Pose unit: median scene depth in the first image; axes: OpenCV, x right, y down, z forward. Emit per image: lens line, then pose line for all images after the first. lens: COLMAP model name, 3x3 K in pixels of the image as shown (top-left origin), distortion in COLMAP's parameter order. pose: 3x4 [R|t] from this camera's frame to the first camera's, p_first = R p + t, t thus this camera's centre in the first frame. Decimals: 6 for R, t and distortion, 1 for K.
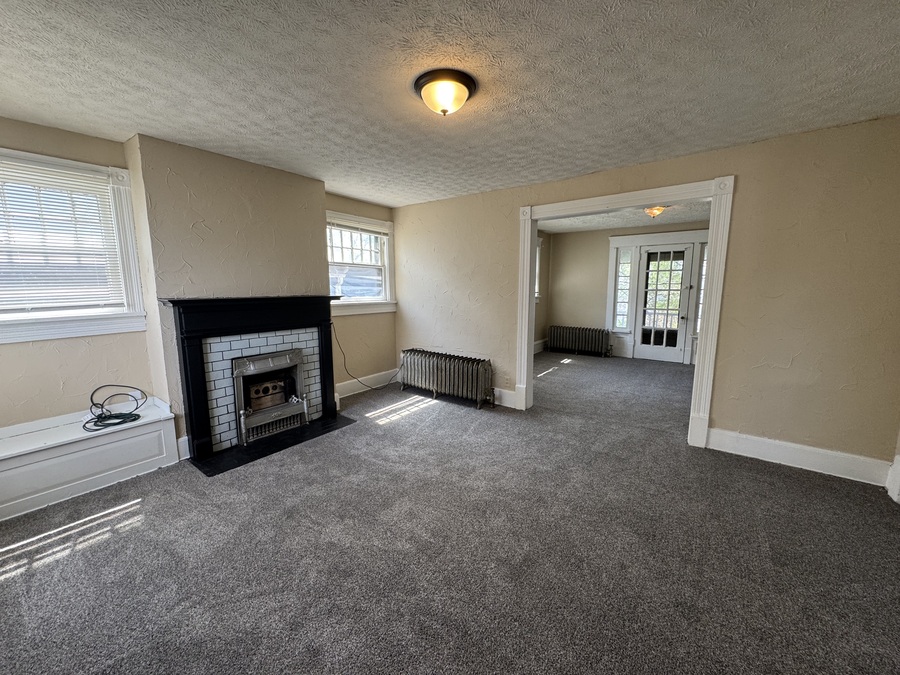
lens RADIAL K [[362.4, 0, 449.2], [0, 362.4, 337.4], [0, 0, 1]] dist [0.000313, 0.000063]
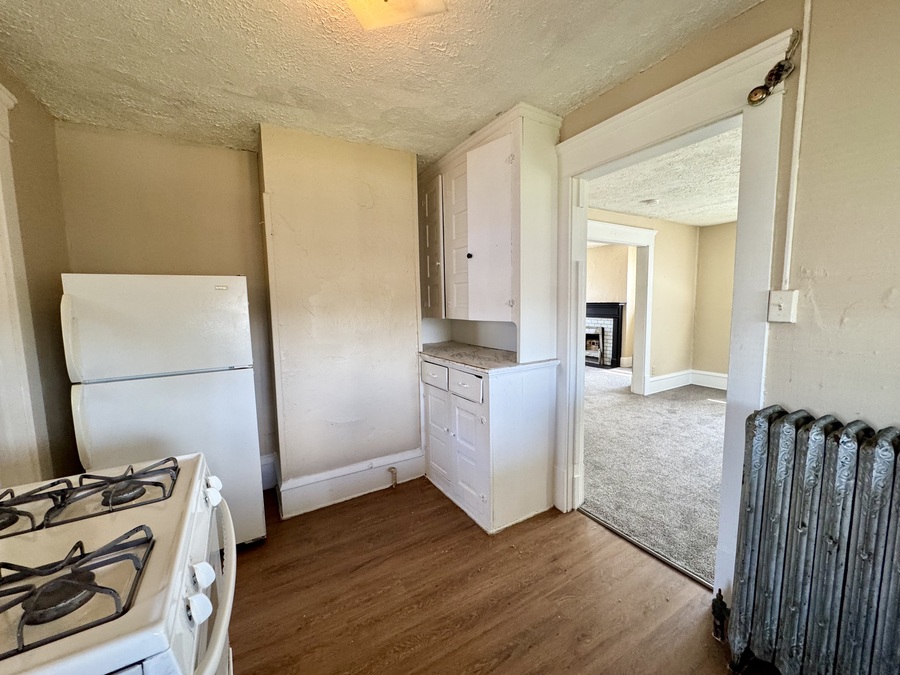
lens RADIAL K [[362.4, 0, 452.0], [0, 362.4, 340.6], [0, 0, 1]] dist [0.000313, 0.000063]
pose [[-0.395126, 0.101383, -0.913015, 1.907631], [-0.115325, 0.980554, 0.158792, -0.130485], [0.911359, 0.168036, -0.375750, 1.028141]]
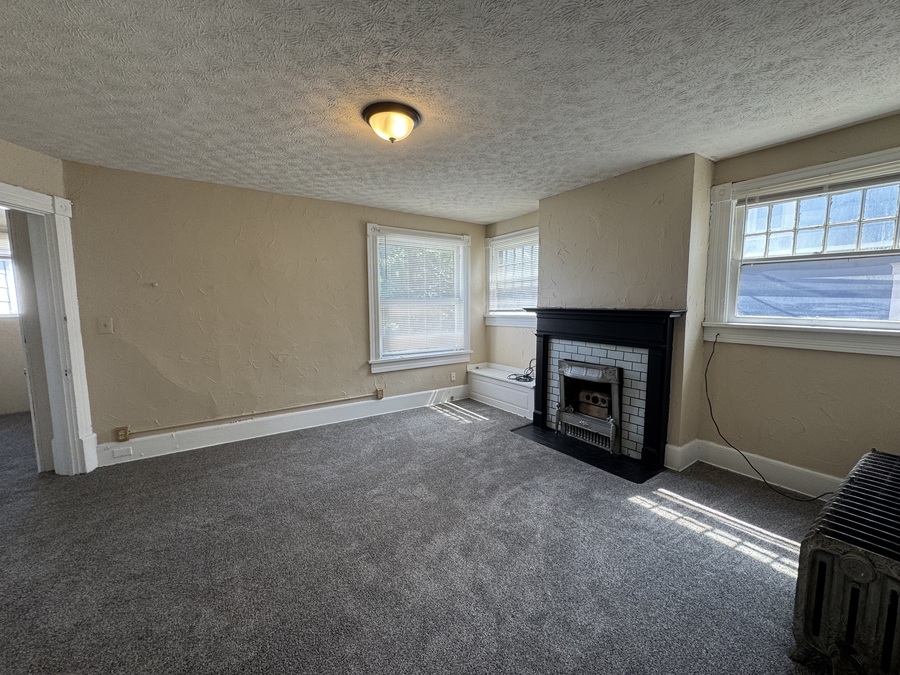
lens RADIAL K [[362.4, 0, 452.7], [0, 362.4, 337.3], [0, 0, 1]] dist [0.000313, 0.000063]
pose [[-0.326651, 0.094977, -0.940361, 0.562700], [-0.129256, 0.981101, 0.143992, -0.120762], [0.936265, 0.168582, -0.308201, 0.895841]]
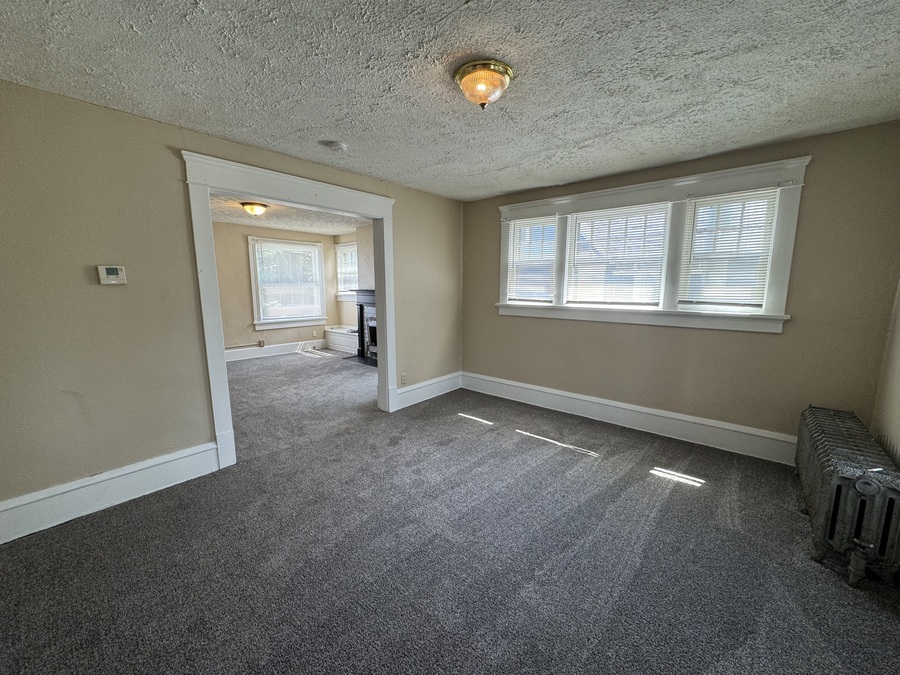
lens RADIAL K [[362.4, 0, 452.2], [0, 362.4, 337.8], [0, 0, 1]] dist [0.000313, 0.000063]
pose [[-0.080904, 0.146960, -0.985828, 1.363439], [-0.142287, 0.977238, 0.157357, -0.209602], [0.986514, 0.153001, -0.058152, 1.449365]]
